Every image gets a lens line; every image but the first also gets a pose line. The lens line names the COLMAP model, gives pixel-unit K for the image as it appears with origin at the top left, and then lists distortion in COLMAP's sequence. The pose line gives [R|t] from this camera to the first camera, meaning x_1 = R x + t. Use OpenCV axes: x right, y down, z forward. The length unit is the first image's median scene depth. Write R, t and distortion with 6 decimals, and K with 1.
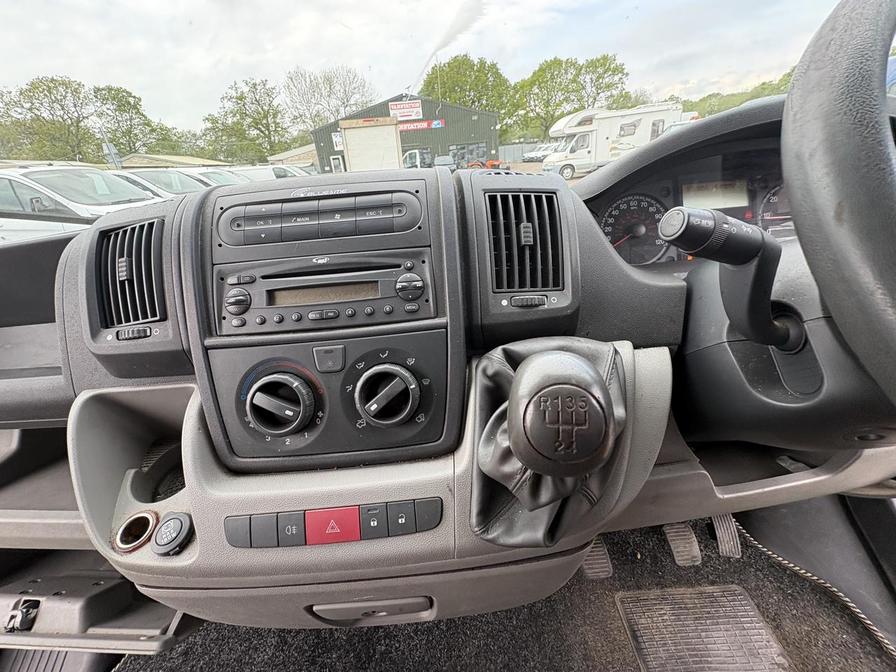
lens RADIAL K [[354.1, 0, 452.6], [0, 354.1, 338.9], [0, 0, 1]] dist [0.000495, 0.000214]
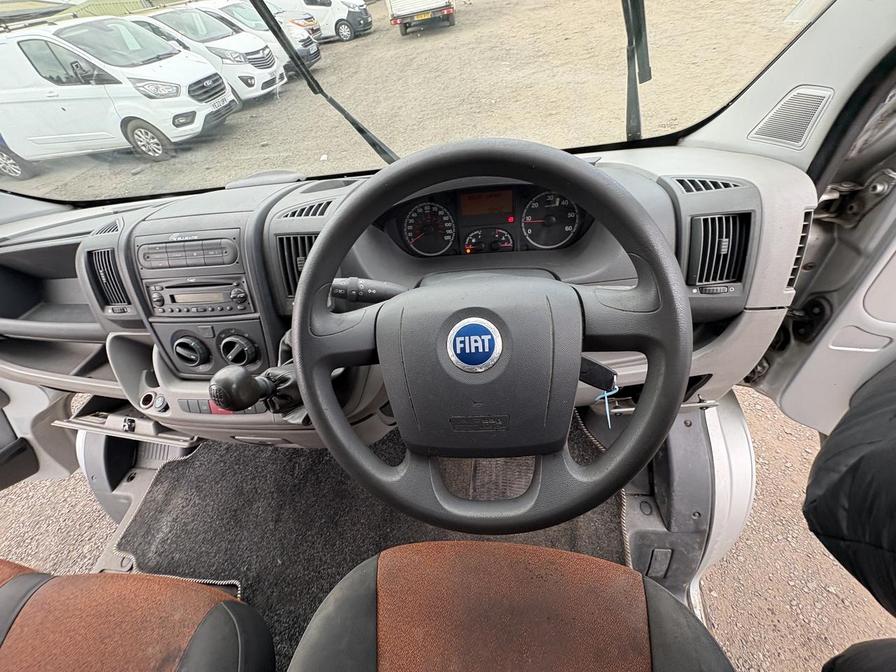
lens RADIAL K [[354.1, 0, 452.5], [0, 354.1, 338.2], [0, 0, 1]] dist [0.000495, 0.000214]
pose [[0.987336, 0.063063, -0.145568, 1.173363], [-0.006319, 0.932498, 0.361121, -0.575746], [0.158515, -0.355628, 0.921087, -0.540467]]
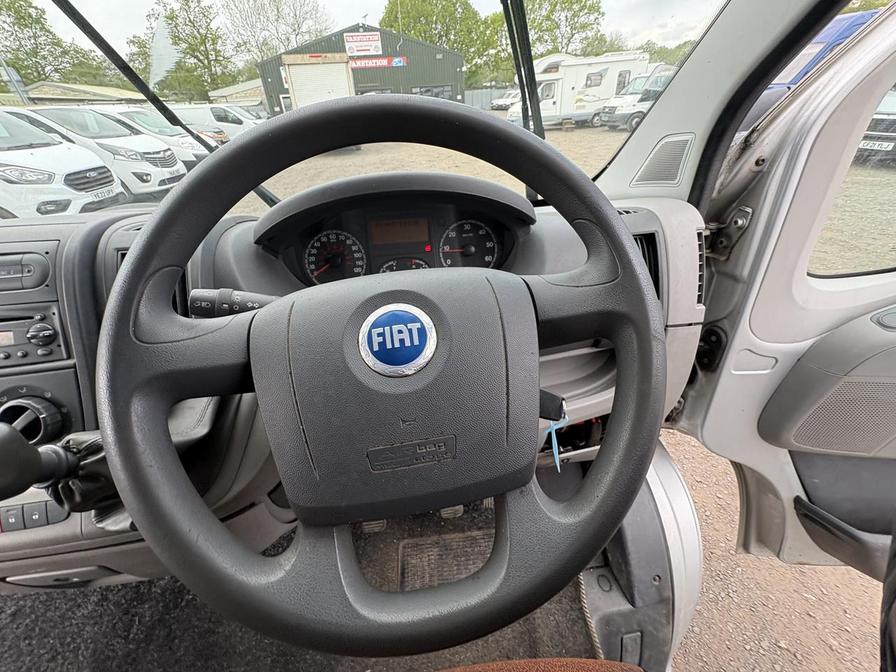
lens RADIAL K [[354.1, 0, 451.4], [0, 354.1, 337.0], [0, 0, 1]] dist [0.000495, 0.000214]
pose [[0.996801, -0.010879, 0.079179, 1.138438], [0.001682, 0.993328, 0.115307, -0.265664], [-0.079906, -0.114805, 0.990169, -0.314935]]
